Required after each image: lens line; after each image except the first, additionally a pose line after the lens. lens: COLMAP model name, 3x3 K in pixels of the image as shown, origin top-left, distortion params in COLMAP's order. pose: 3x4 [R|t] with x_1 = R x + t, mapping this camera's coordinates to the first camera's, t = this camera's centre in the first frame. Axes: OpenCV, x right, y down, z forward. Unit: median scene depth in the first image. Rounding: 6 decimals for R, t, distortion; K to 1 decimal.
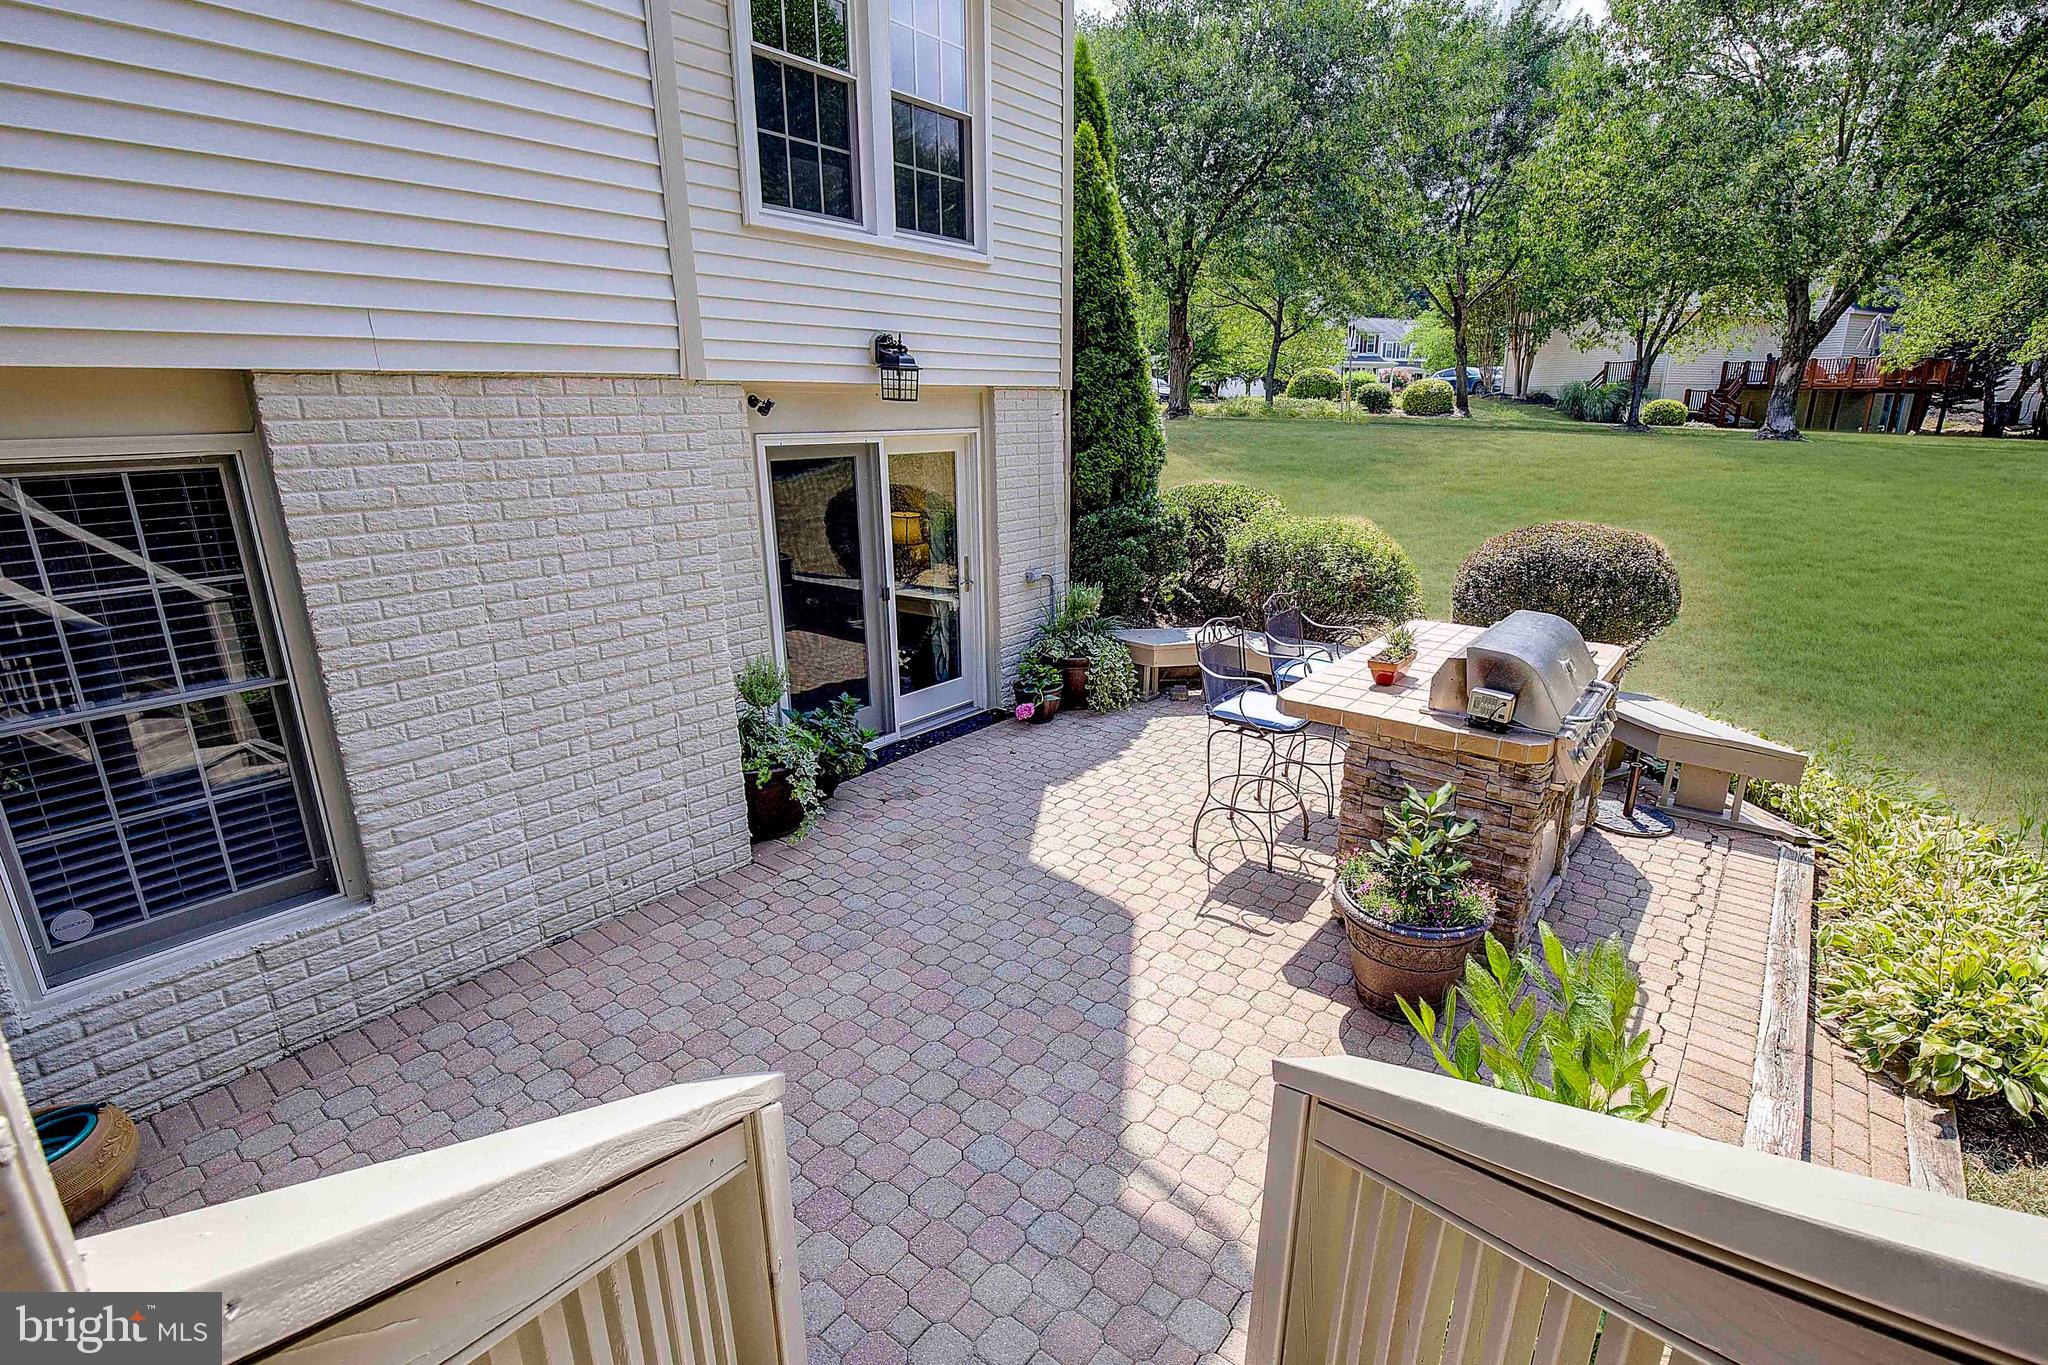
lens RADIAL K [[960.6, 0, 1035.2], [0, 960.6, 686.7], [0, 0, 1]] dist [-0.000188, -0.000069]
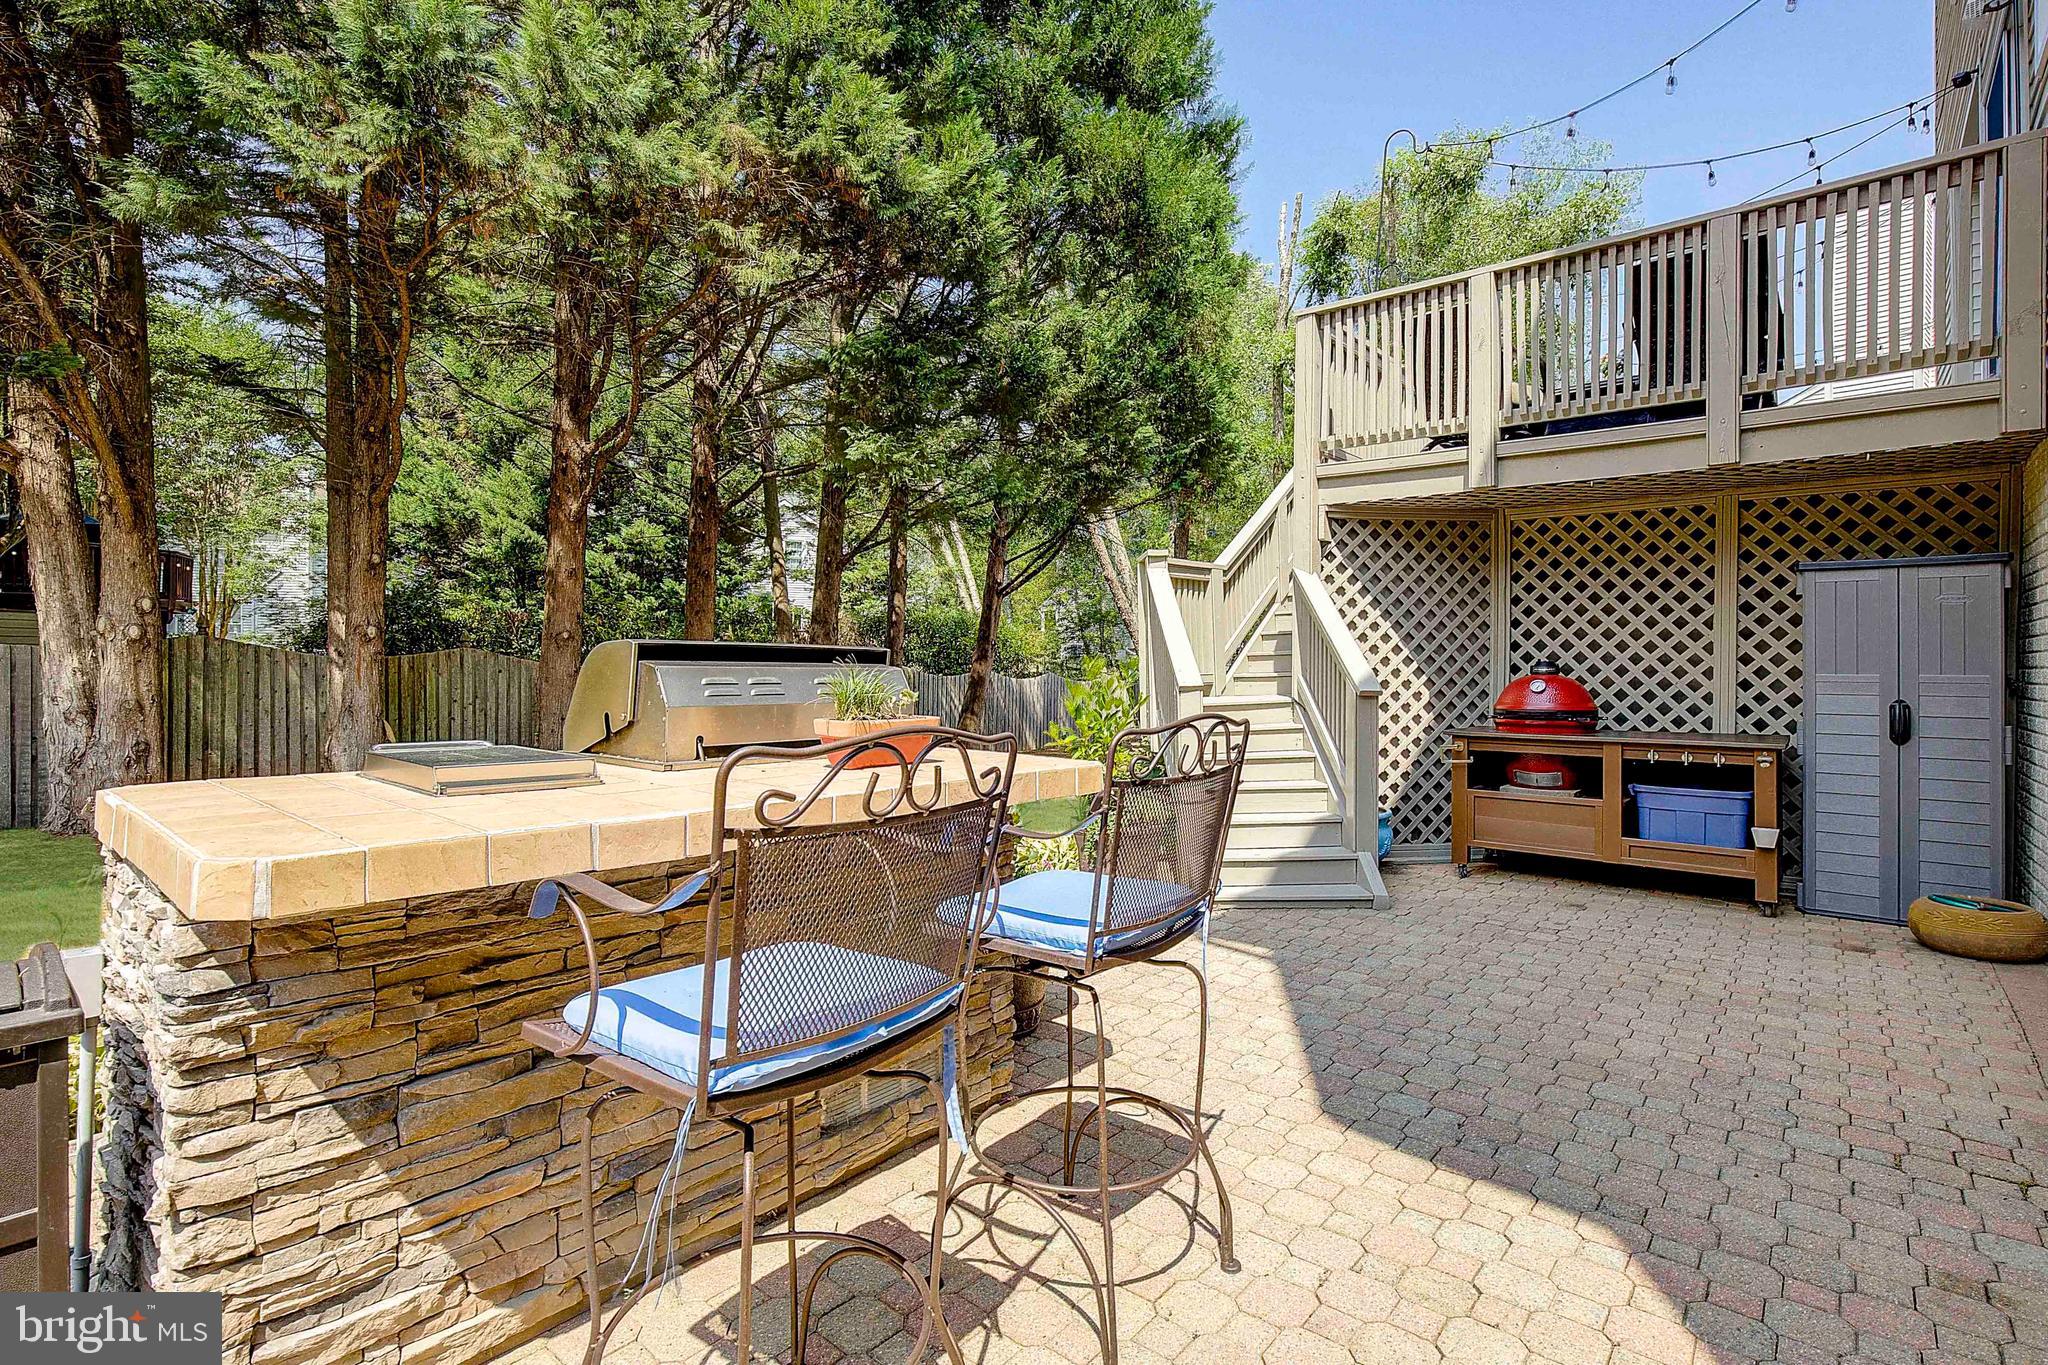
lens RADIAL K [[972.3, 0, 1061.1], [0, 972.3, 672.8], [0, 0, 1]] dist [-0.005082, -0.000984]
pose [[-0.999930, -0.006778, 0.009677, 0.239272], [-0.003617, 0.955371, 0.295386, -0.199802], [-0.011247, 0.295330, -0.955329, 1.356506]]
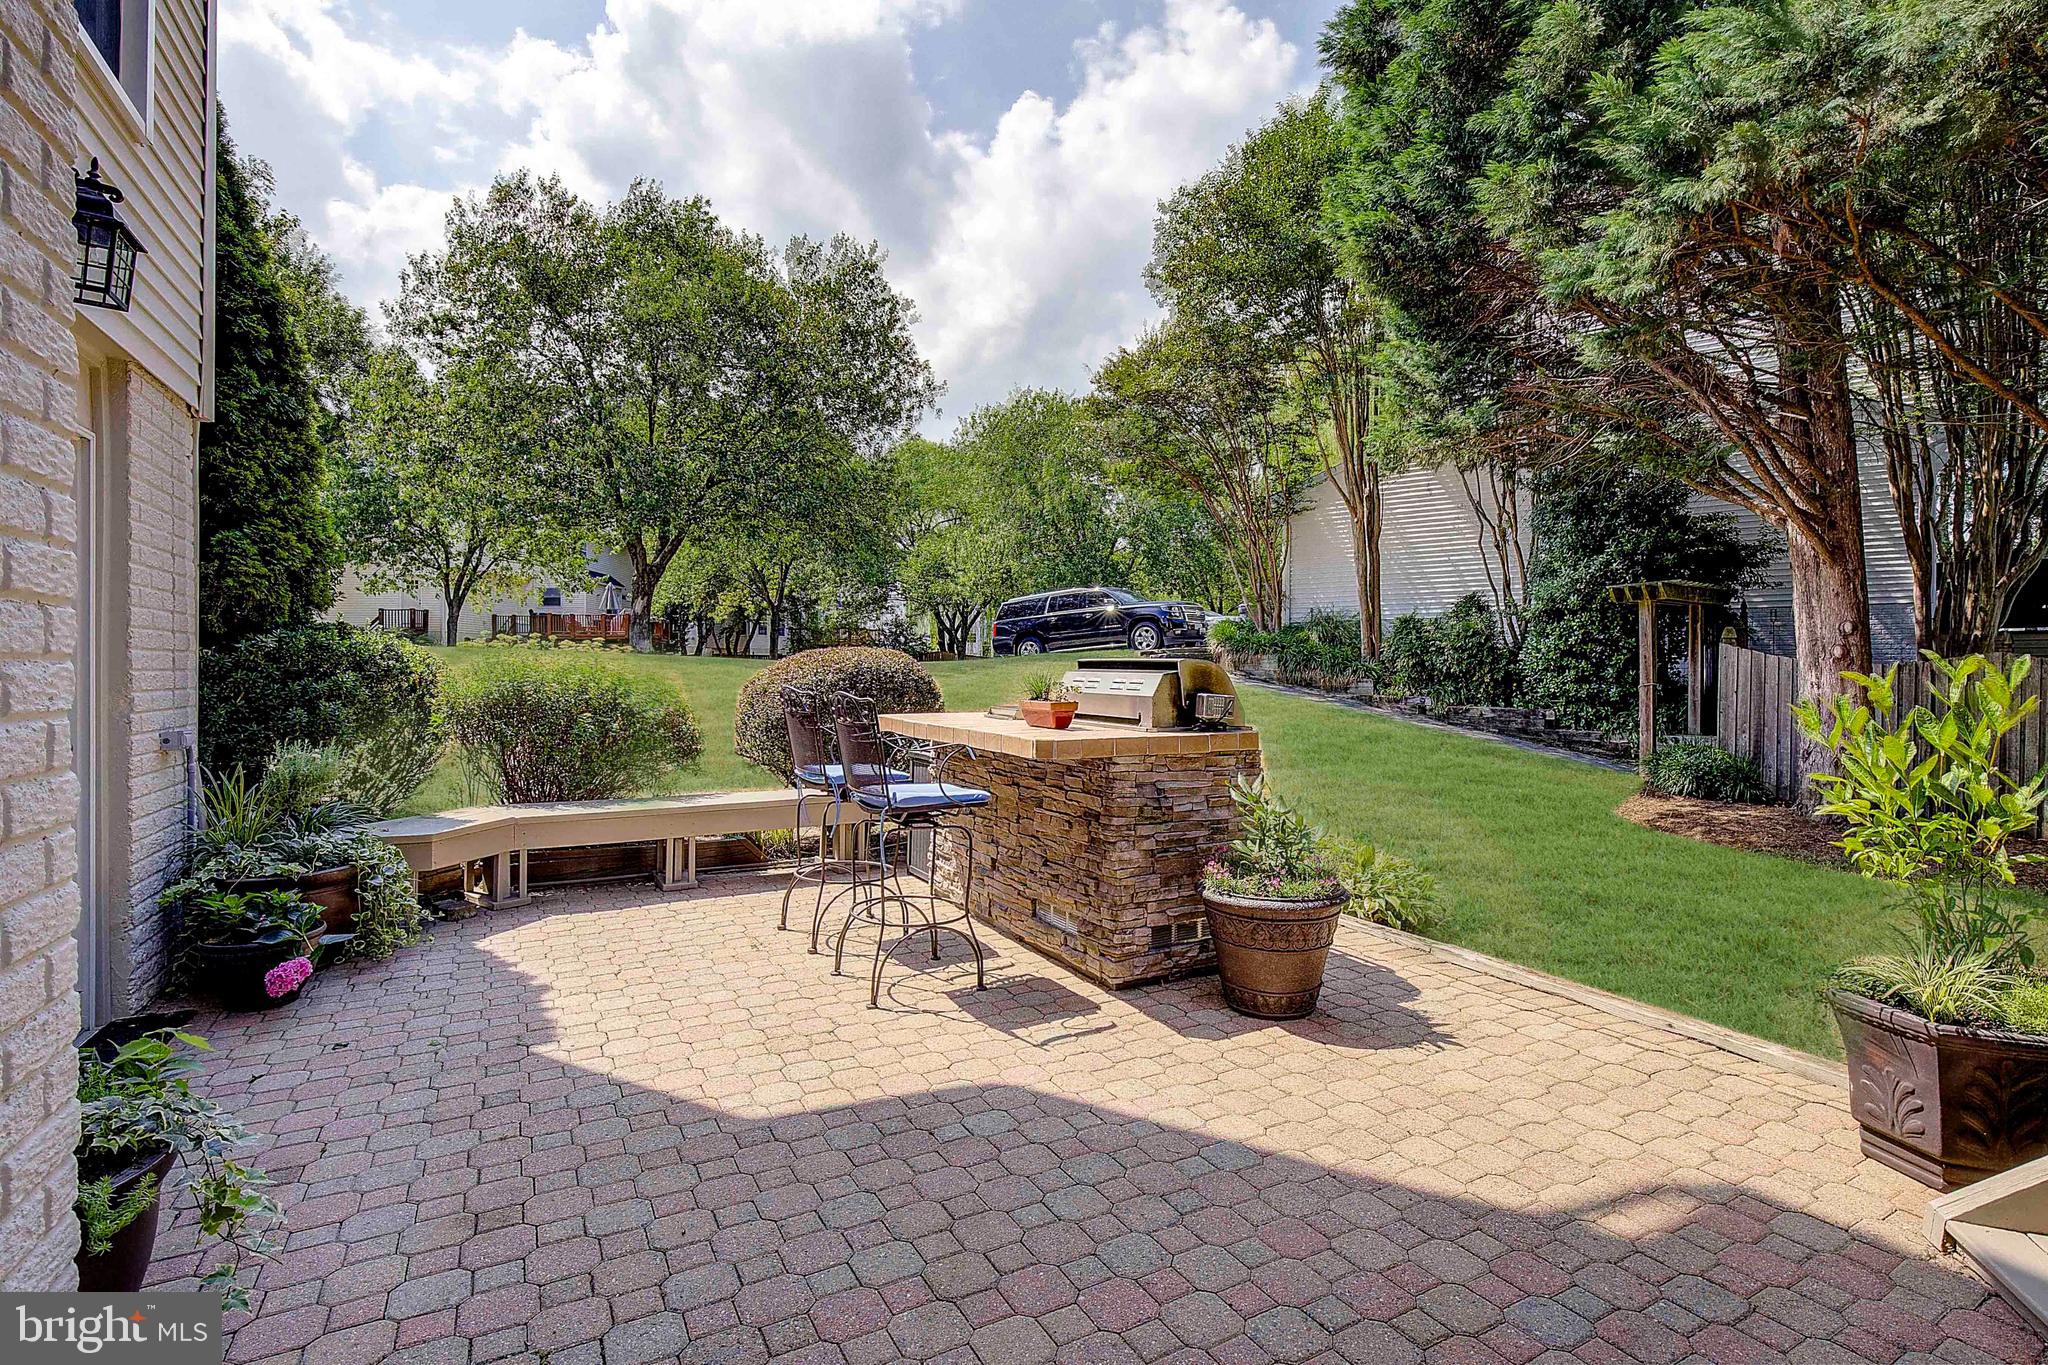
lens RADIAL K [[960.6, 0, 1035.2], [0, 960.6, 686.7], [0, 0, 1]] dist [-0.000188, -0.000069]
pose [[0.386563, -0.011856, 0.922187, -0.452522], [0.257288, 0.961606, -0.095487, 0.038292], [-0.885648, 0.274179, 0.374772, 0.581169]]
